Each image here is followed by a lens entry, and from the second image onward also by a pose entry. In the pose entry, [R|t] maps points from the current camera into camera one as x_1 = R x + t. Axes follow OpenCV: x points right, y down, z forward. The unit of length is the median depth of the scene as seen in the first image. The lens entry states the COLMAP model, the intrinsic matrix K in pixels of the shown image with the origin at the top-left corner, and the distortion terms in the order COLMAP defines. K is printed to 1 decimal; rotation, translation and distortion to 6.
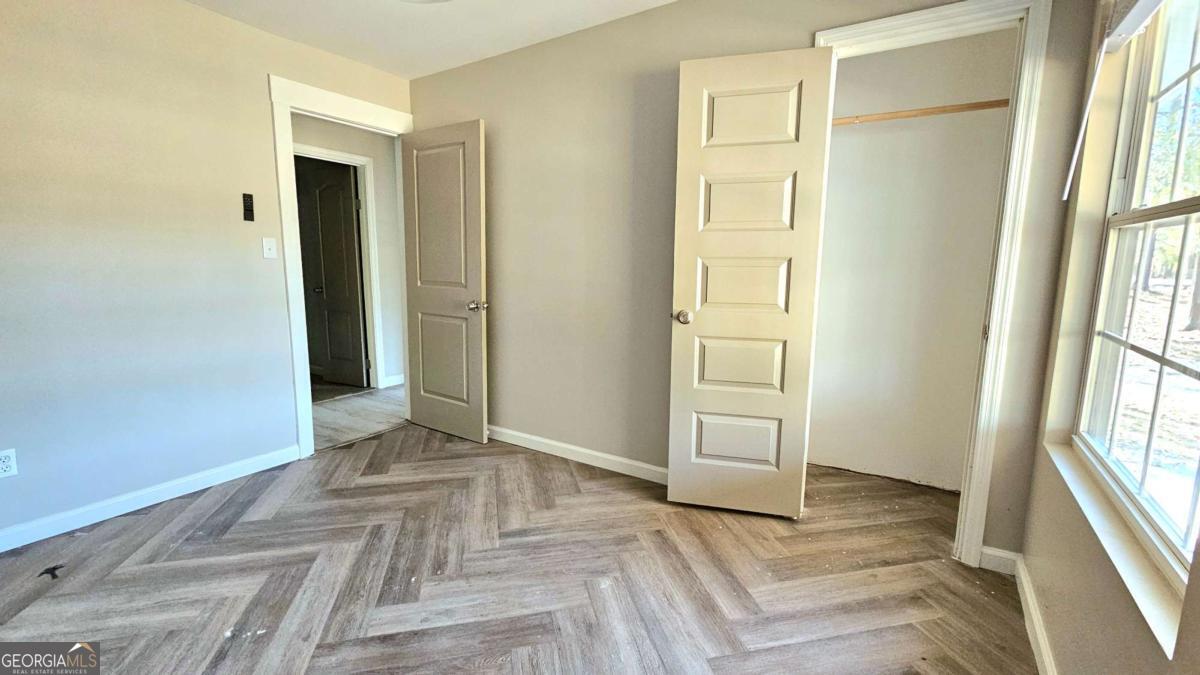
lens RADIAL K [[514.2, 0, 600.0], [0, 514.2, 337.5], [0, 0, 1]] dist [0.001939, 0.000657]
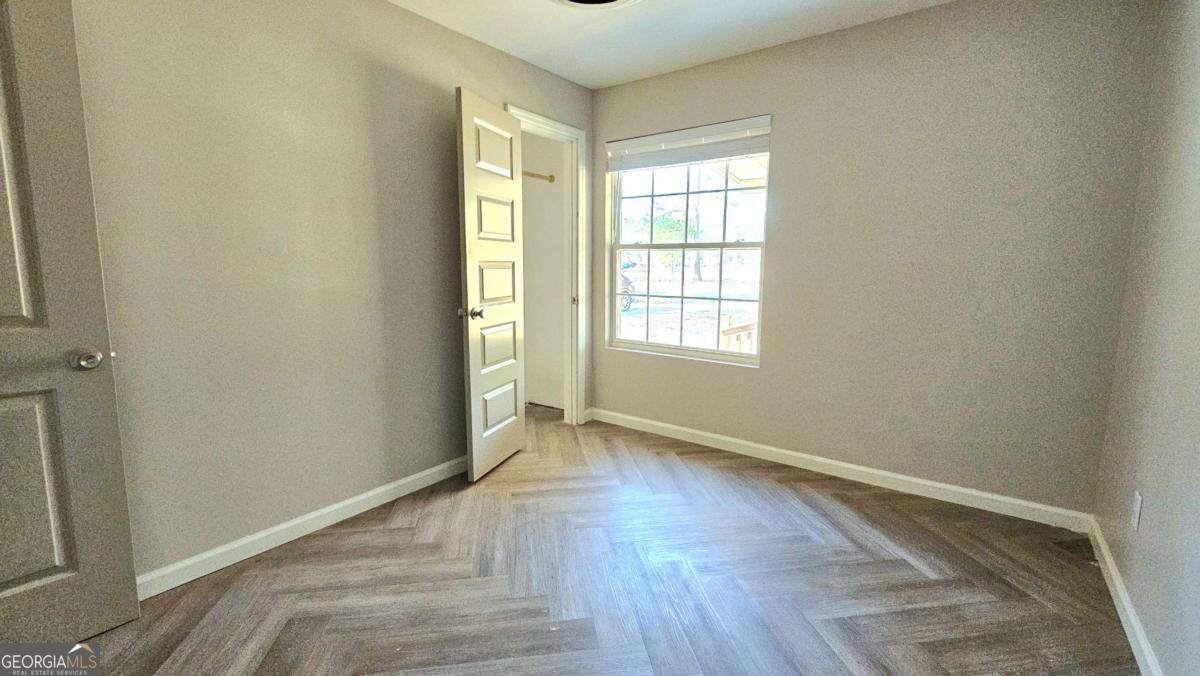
lens RADIAL K [[514.2, 0, 600.0], [0, 514.2, 338.0], [0, 0, 1]] dist [0.001939, 0.000657]
pose [[0.051706, -0.150100, 0.987318, -1.054880], [0.145217, 0.979262, 0.141270, -0.118992], [-0.988048, 0.136071, 0.072430, 0.721357]]
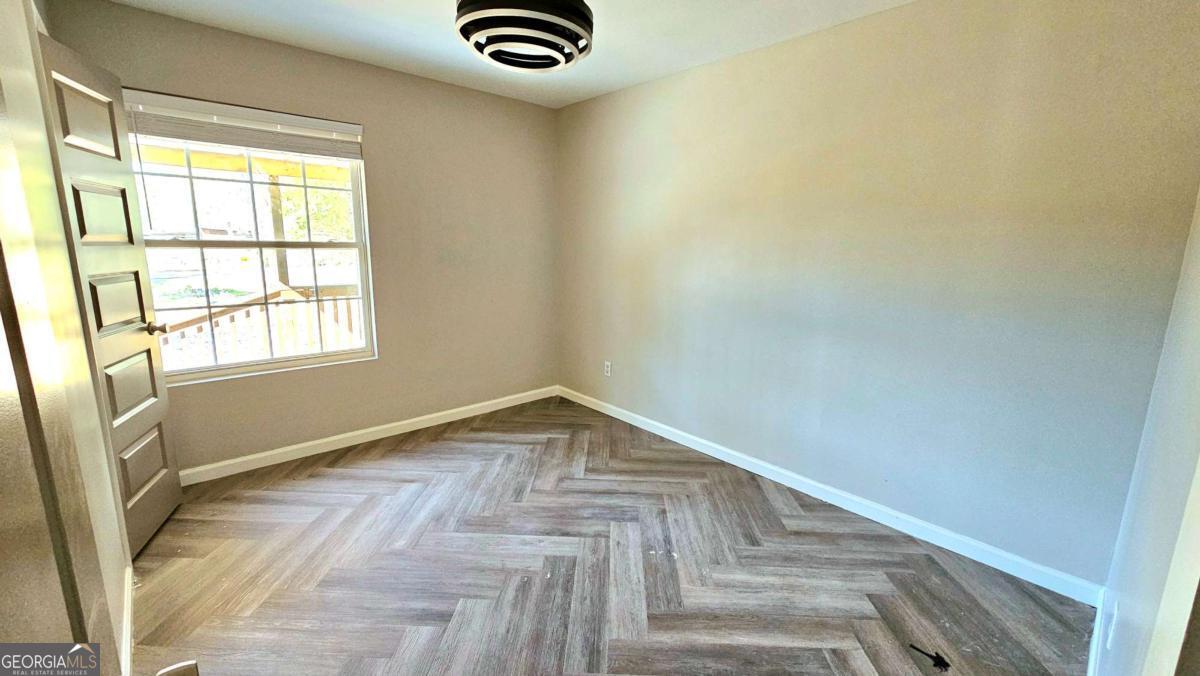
lens RADIAL K [[484.4, 0, 600.0], [0, 484.4, 338.0], [0, 0, 1]] dist [0.000221, 0.000100]
pose [[-0.968564, -0.067820, 0.239341, -0.624456], [0.017118, 0.941668, 0.336106, -0.324908], [-0.248174, 0.329637, -0.910905, 1.597925]]
